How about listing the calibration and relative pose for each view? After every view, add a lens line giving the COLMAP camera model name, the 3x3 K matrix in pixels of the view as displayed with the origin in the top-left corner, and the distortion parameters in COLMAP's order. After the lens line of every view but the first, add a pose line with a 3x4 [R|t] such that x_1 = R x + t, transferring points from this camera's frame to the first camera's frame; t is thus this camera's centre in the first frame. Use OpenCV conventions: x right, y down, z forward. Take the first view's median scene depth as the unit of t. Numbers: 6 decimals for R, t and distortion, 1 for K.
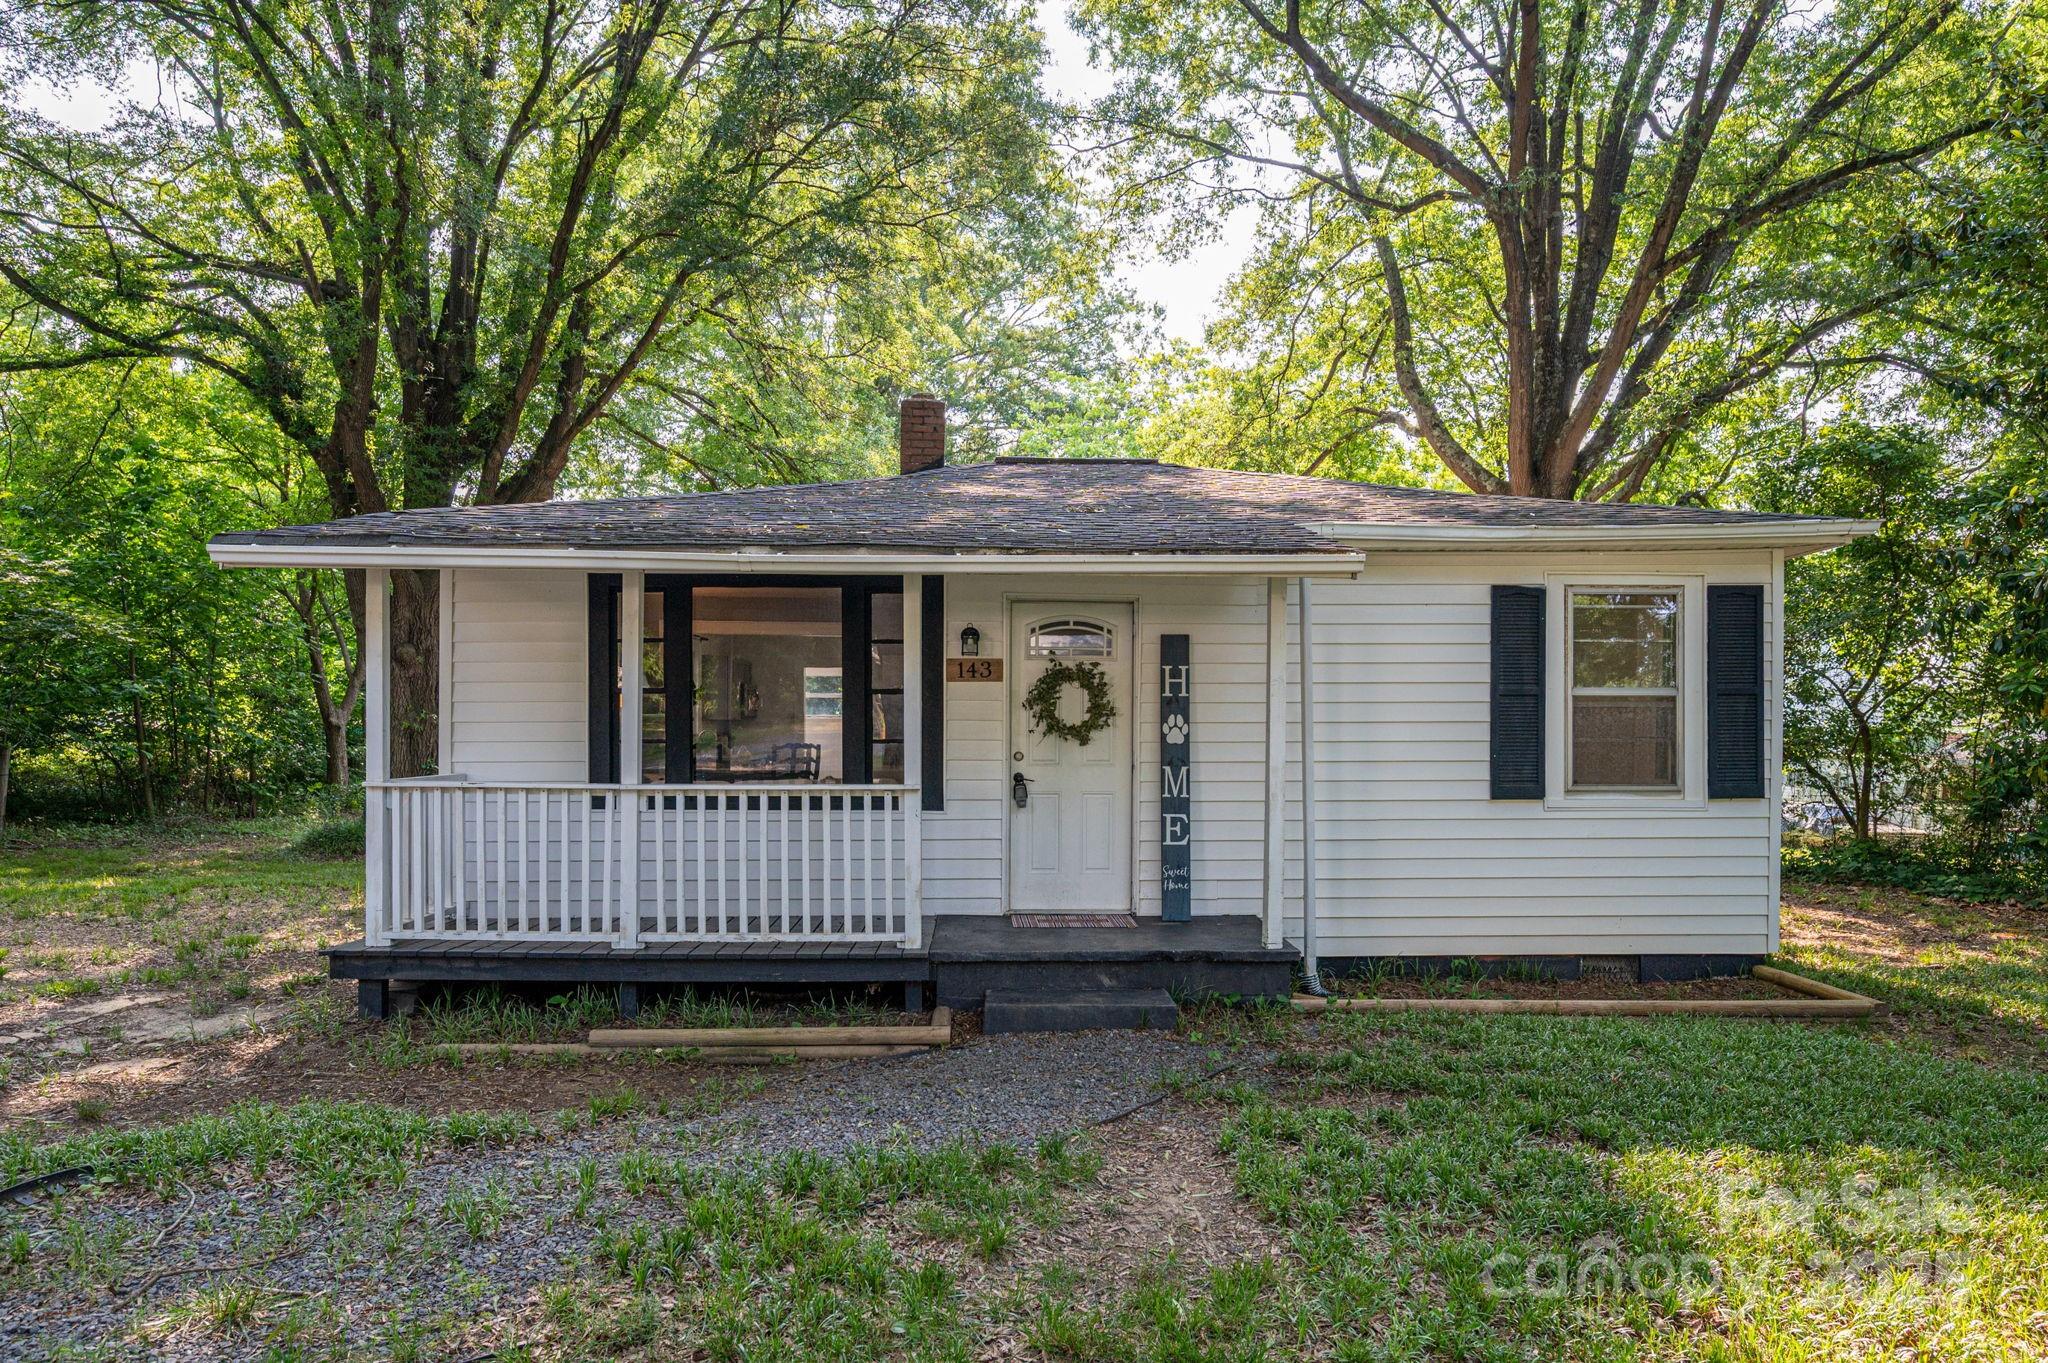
lens RADIAL K [[1047.9, 0, 1015.6], [0, 1047.9, 712.2], [0, 0, 1]] dist [-0.000614, -0.000815]
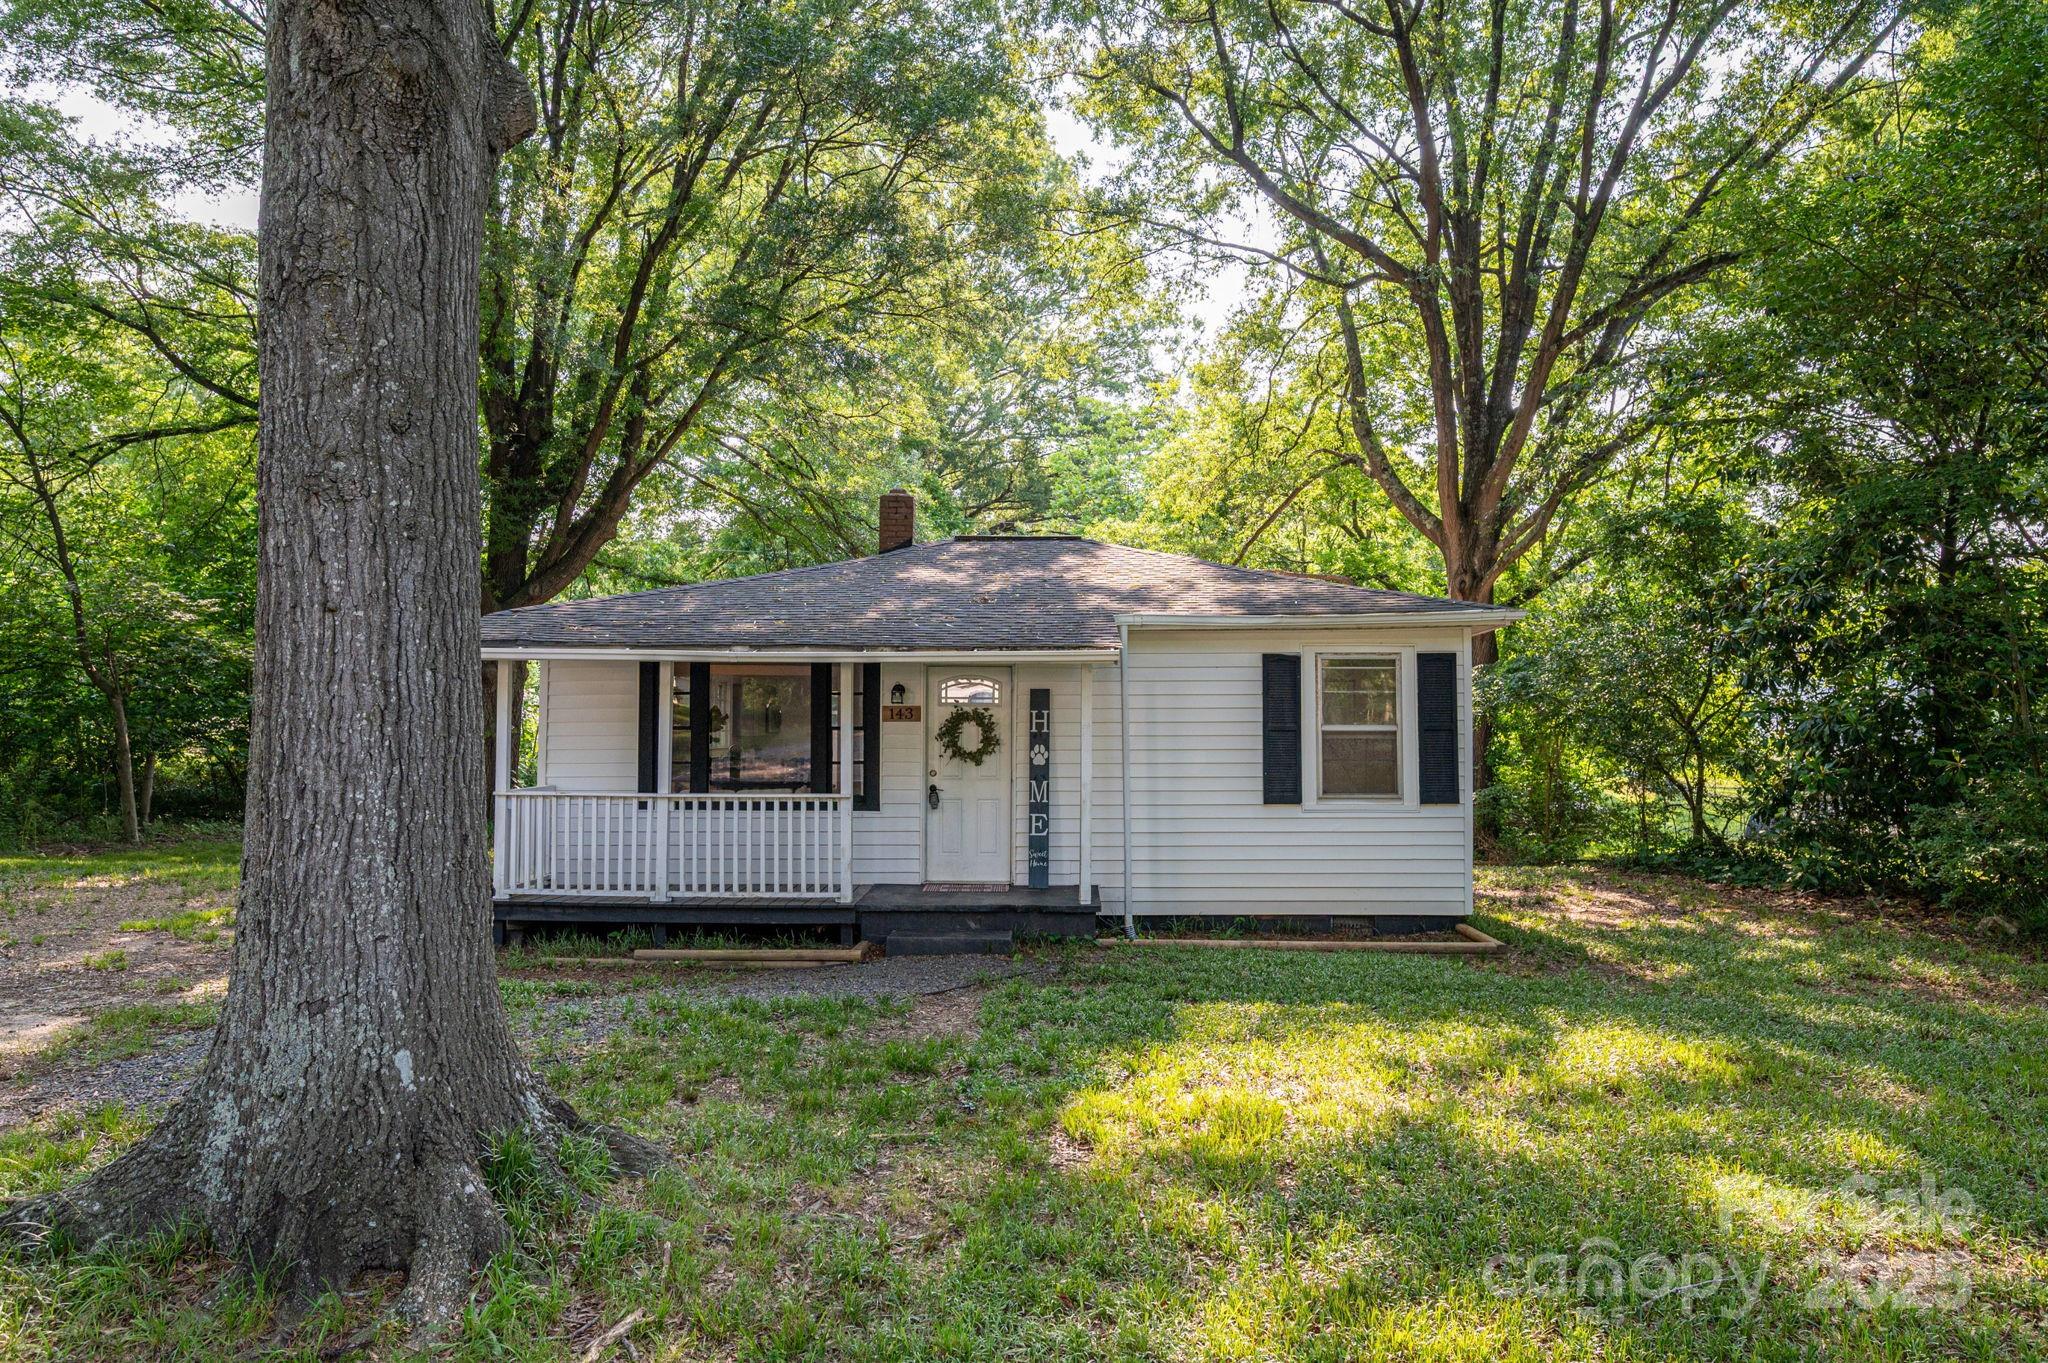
lens RADIAL K [[1027.9, 0, 1022.4], [0, 1027.9, 673.2], [0, 0, 1]] dist [-0.001596, -0.000847]
pose [[0.999311, -0.002866, -0.037015, 0.178924], [0.001418, 0.999235, -0.039092, -0.040132], [0.037099, 0.039013, 0.998550, -0.410726]]
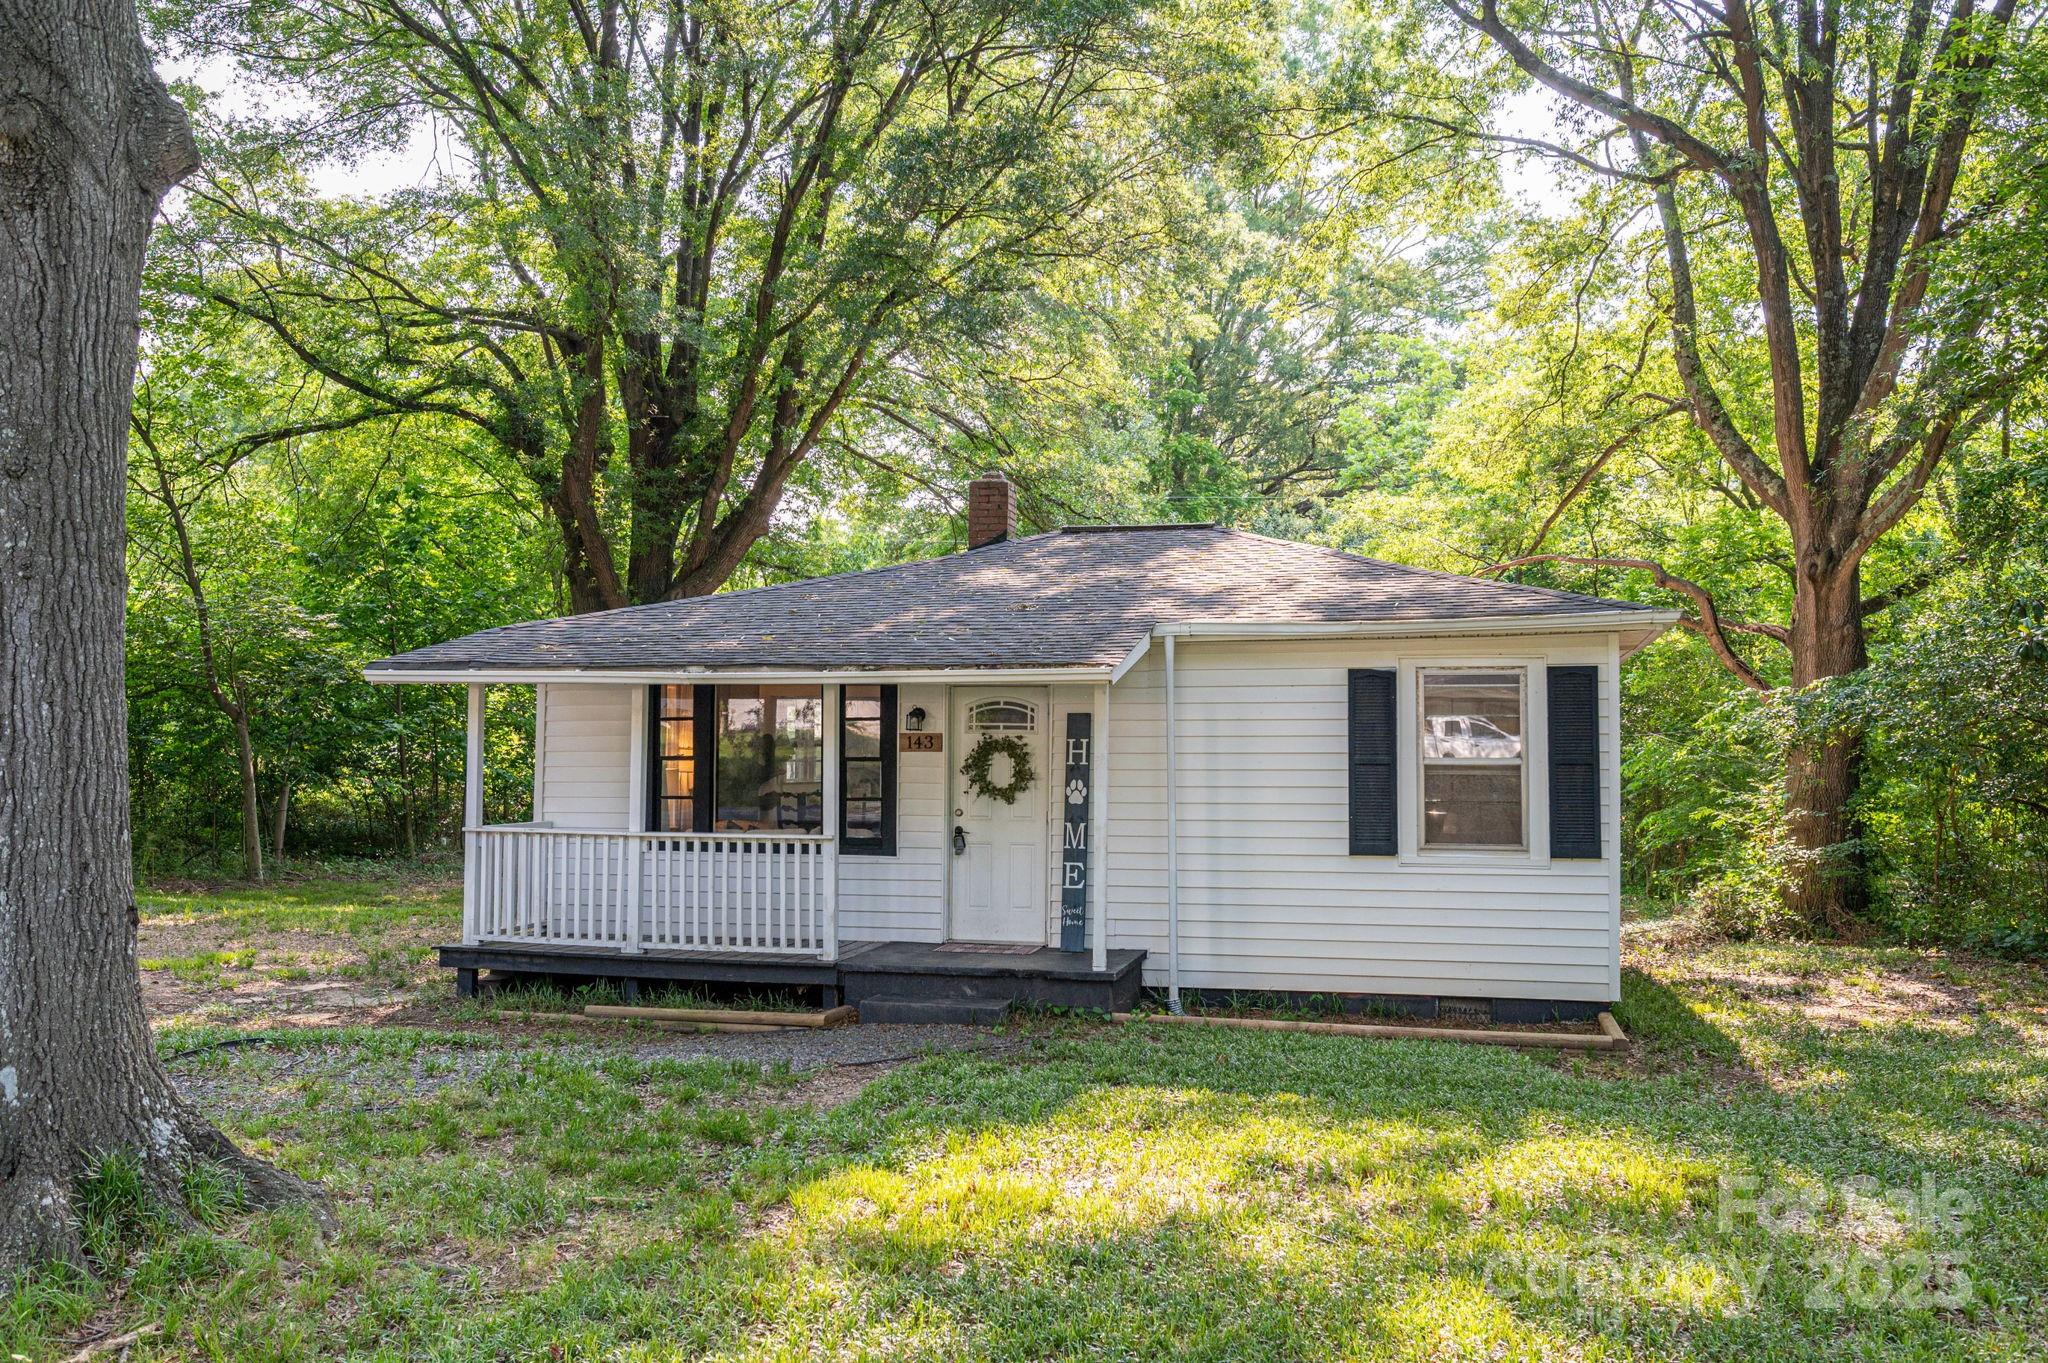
lens RADIAL K [[1299.0, 0, 1123.7], [0, 1299.0, 680.0], [0, 0, 1]] dist [-0.000910, -0.002195]
pose [[0.979306, -0.009562, -0.202161, 0.501266], [0.000220, 0.998933, -0.046179, -0.042778], [0.202387, 0.045179, 0.978263, -0.449760]]
